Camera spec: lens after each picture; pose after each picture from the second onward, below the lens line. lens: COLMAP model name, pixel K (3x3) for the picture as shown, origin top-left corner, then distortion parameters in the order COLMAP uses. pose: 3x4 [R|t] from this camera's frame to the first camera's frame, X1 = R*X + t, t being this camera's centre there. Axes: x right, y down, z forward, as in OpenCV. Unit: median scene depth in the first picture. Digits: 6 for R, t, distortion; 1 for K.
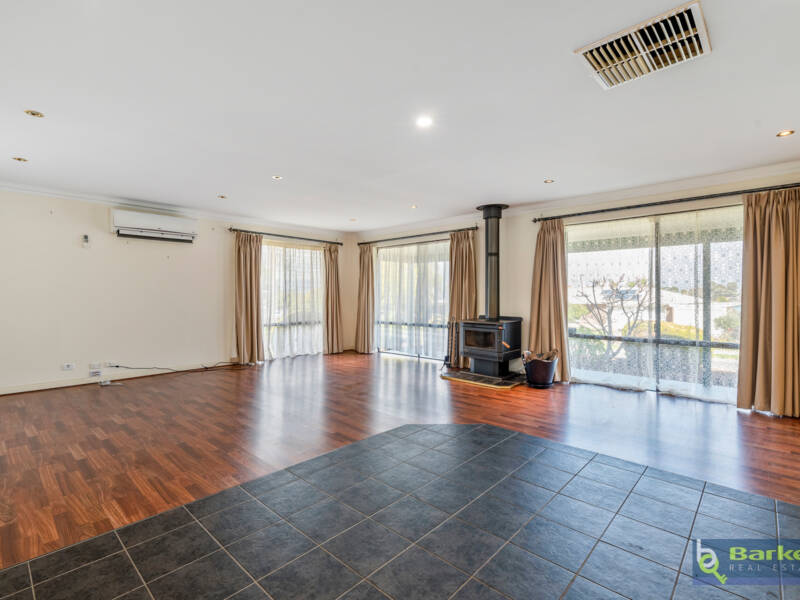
lens RADIAL K [[392.4, 0, 401.9], [0, 392.4, 295.2], [0, 0, 1]] dist [-0.002406, -0.000801]
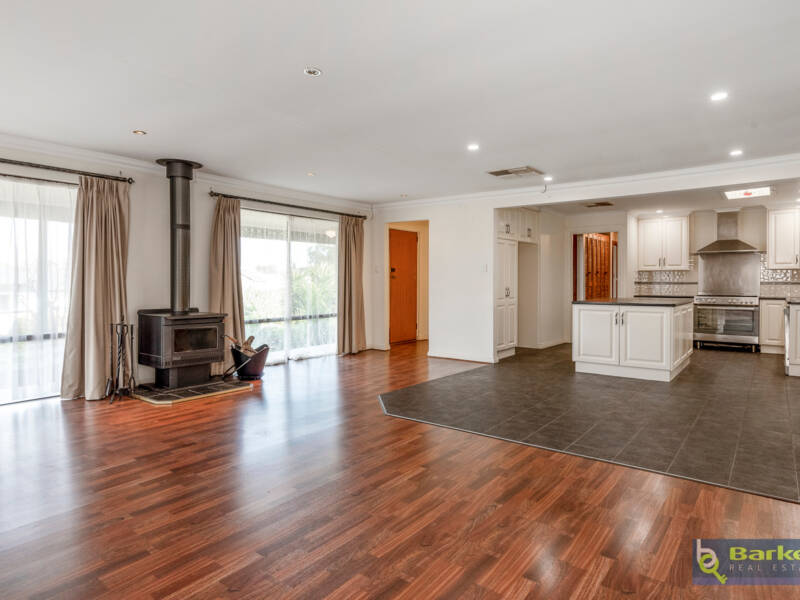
lens RADIAL K [[492.8, 0, 394.8], [0, 492.8, 286.3], [0, 0, 1]] dist [0.008234, 0.001127]
pose [[-0.088521, -0.011872, 0.996004, -0.894851], [-0.000542, 0.999929, 0.011871, -0.001378], [-0.996074, 0.000511, -0.088522, 0.807752]]
